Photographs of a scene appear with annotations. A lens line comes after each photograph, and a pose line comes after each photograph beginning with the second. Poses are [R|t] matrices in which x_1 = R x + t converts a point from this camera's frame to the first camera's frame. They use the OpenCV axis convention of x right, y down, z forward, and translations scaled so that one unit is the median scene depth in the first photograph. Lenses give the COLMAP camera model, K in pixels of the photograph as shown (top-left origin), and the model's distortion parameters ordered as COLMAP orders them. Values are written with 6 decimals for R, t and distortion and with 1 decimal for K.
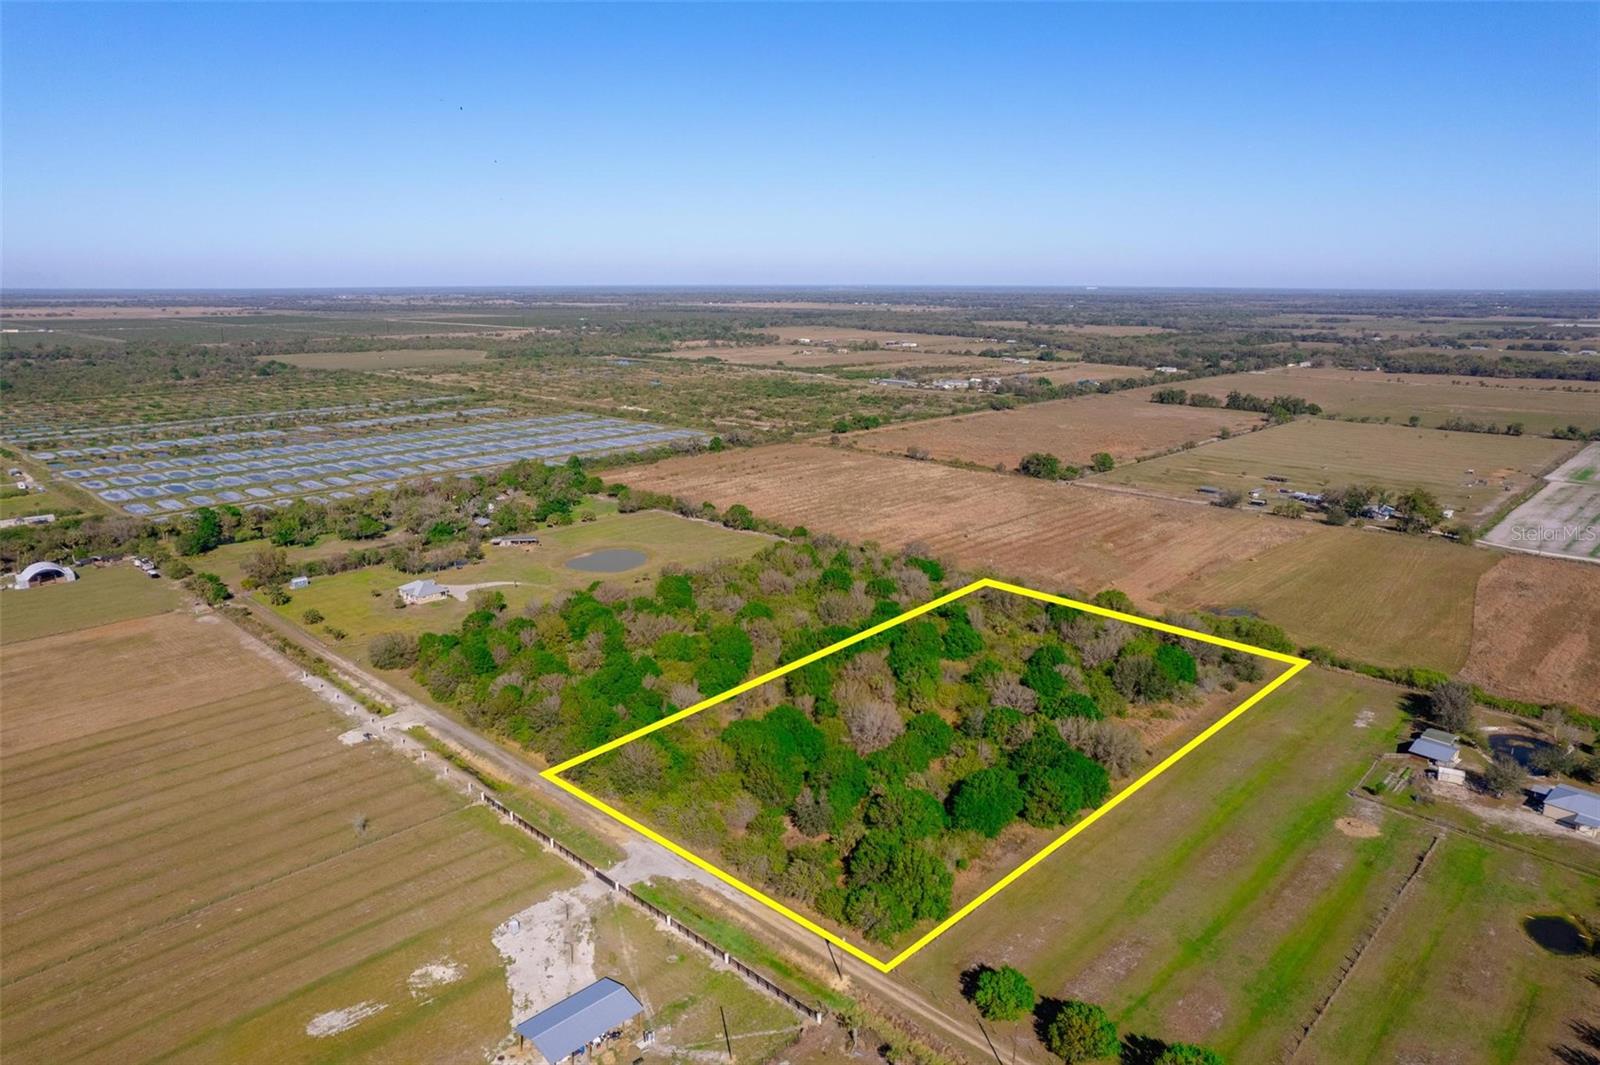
lens RADIAL K [[1032.6, 0, 815.5], [0, 1032.6, 556.4], [0, 0, 1]] dist [-0.073381, 0.080537]
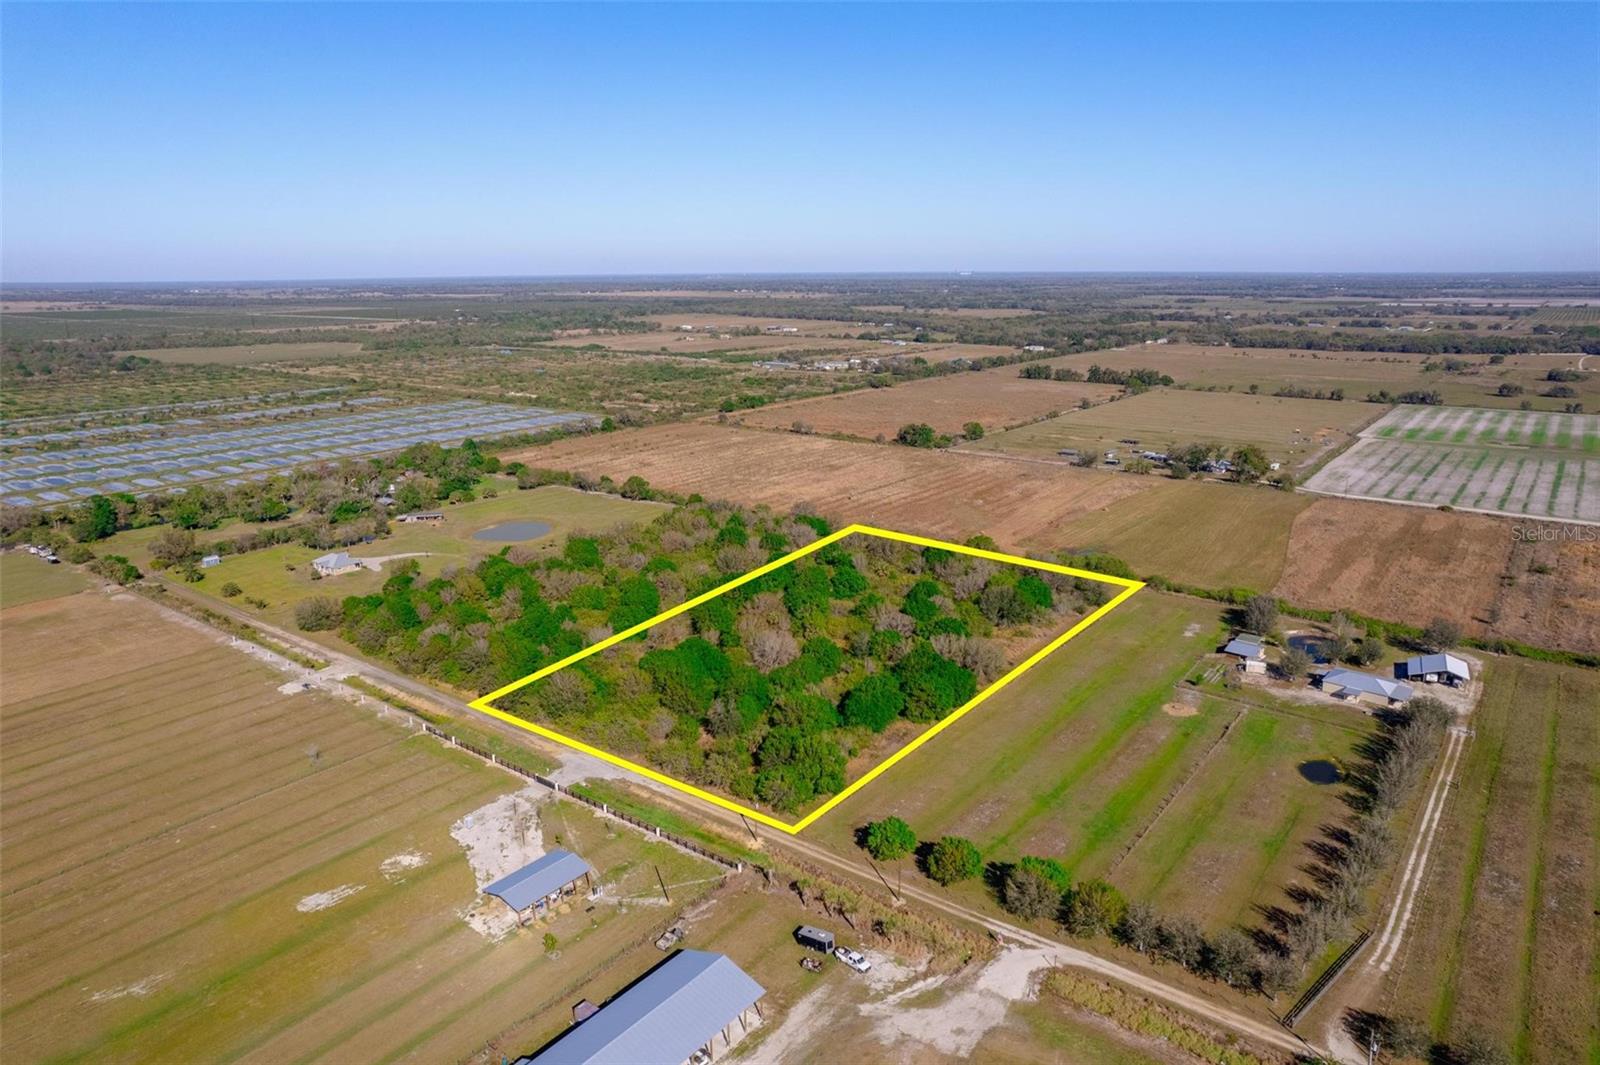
lens RADIAL K [[1035.3, 0, 818.9], [0, 1035.3, 536.6], [0, 0, 1]] dist [-0.075748, 0.076142]
pose [[0.993063, -0.037056, 0.111588, -0.010487], [0.037910, 0.999266, -0.005545, 0.031125], [-0.111300, 0.009737, 0.993739, -0.093335]]
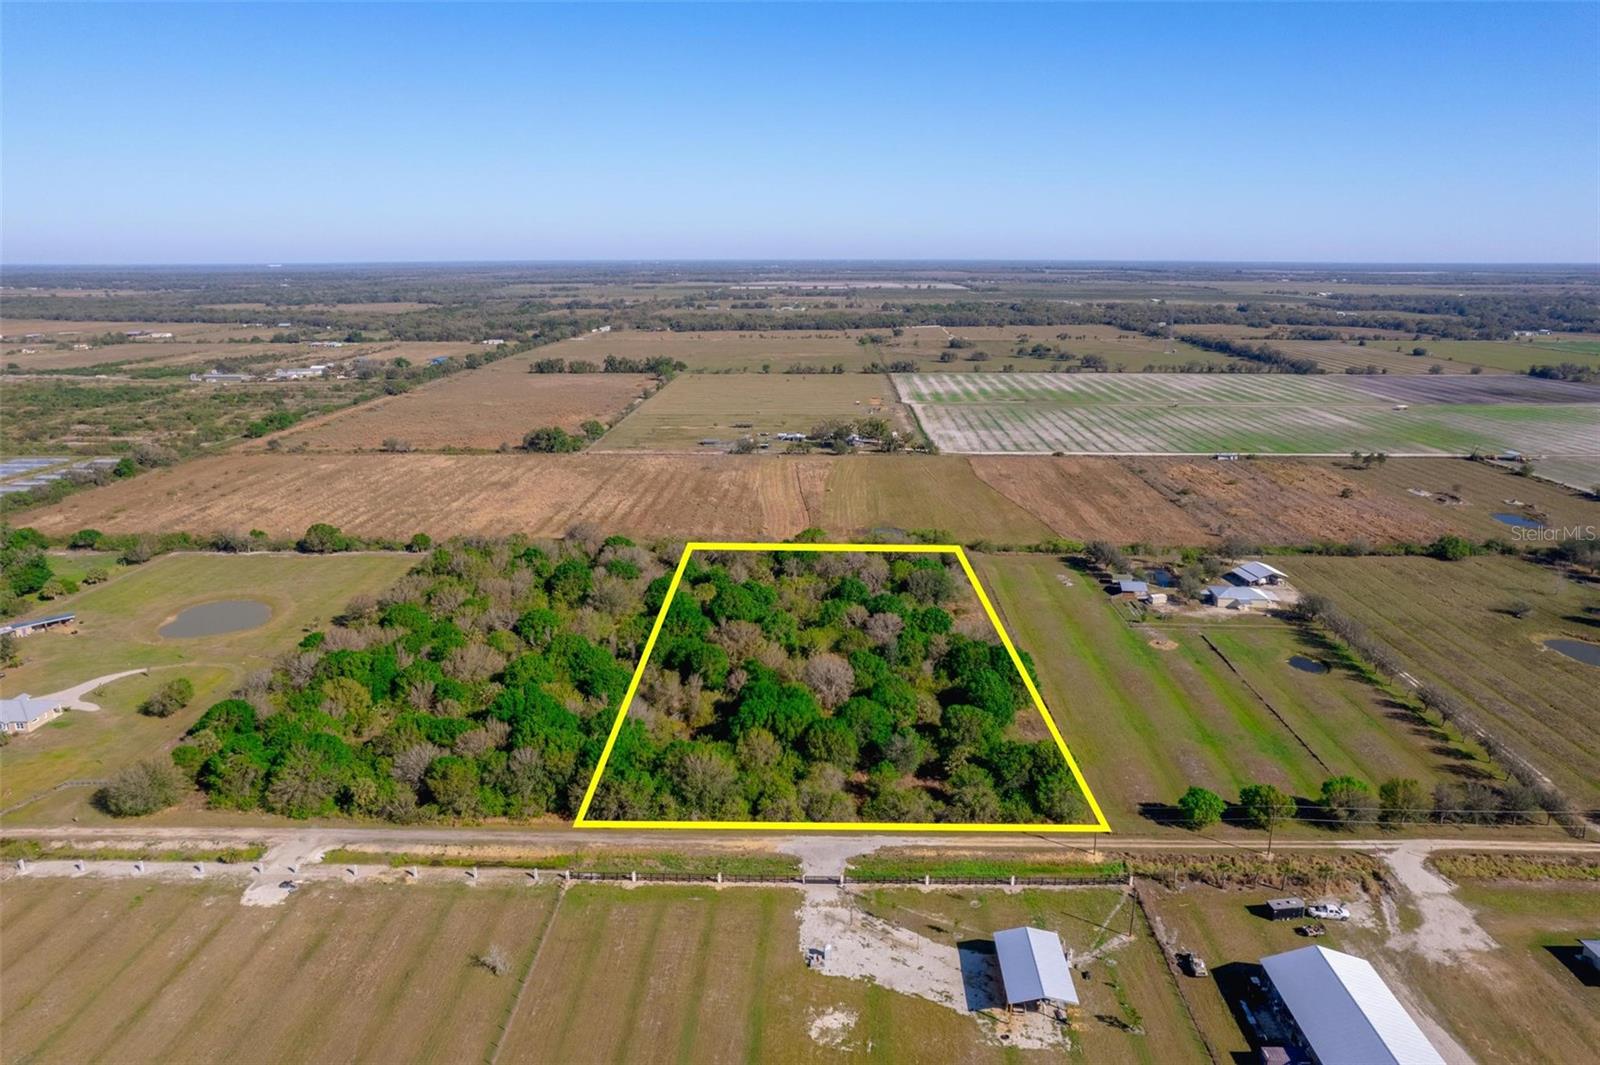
lens RADIAL K [[1035.3, 0, 818.9], [0, 1035.3, 536.6], [0, 0, 1]] dist [-0.075748, 0.076142]
pose [[0.737844, -0.179664, 0.650621, -0.407943], [0.176614, 0.981730, 0.070805, -0.034566], [-0.651455, 0.062666, 0.756095, 0.139309]]
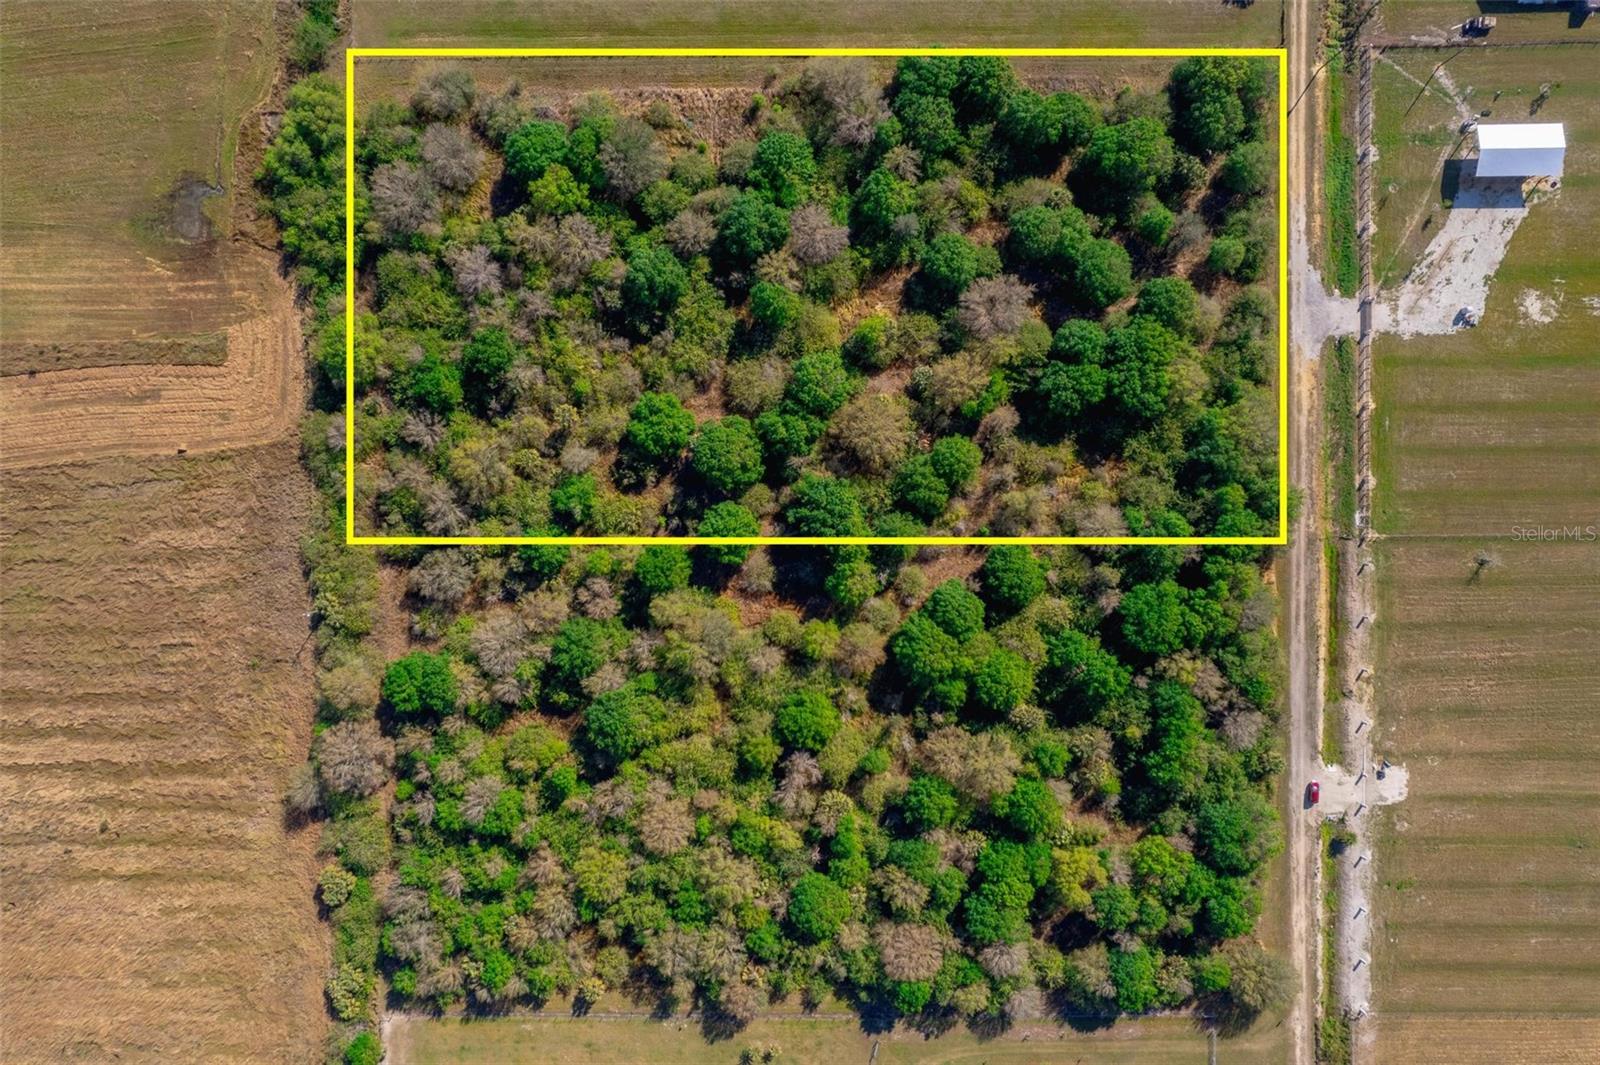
lens RADIAL K [[1032.6, 0, 815.5], [0, 1032.6, 556.4], [0, 0, 1]] dist [-0.073381, 0.080537]
pose [[-0.692198, -0.721668, -0.007620, 0.015768], [0.205079, -0.206805, 0.956647, -0.482663], [-0.691958, 0.660626, 0.291149, 0.671084]]
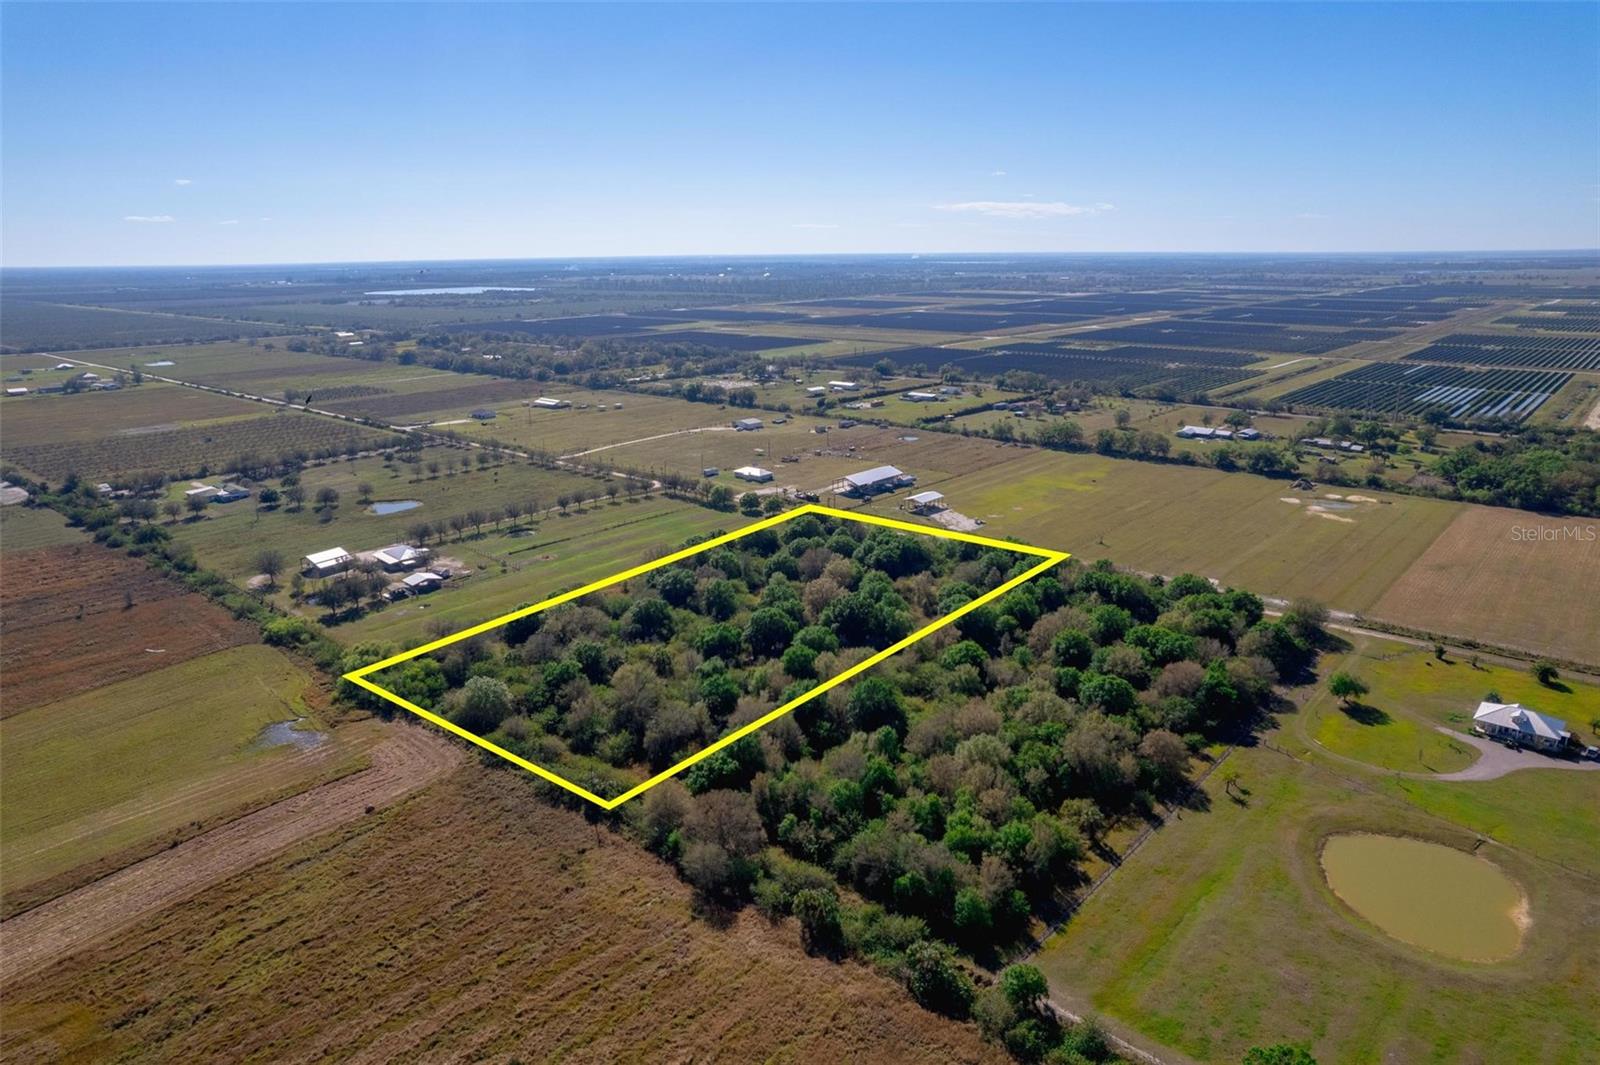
lens RADIAL K [[1035.3, 0, 818.9], [0, 1035.3, 536.6], [0, 0, 1]] dist [-0.075748, 0.076142]
pose [[-0.999077, 0.019093, -0.038489, 0.075940], [-0.003241, 0.859791, 0.510636, -0.390486], [0.042842, 0.510289, -0.858935, 1.472334]]
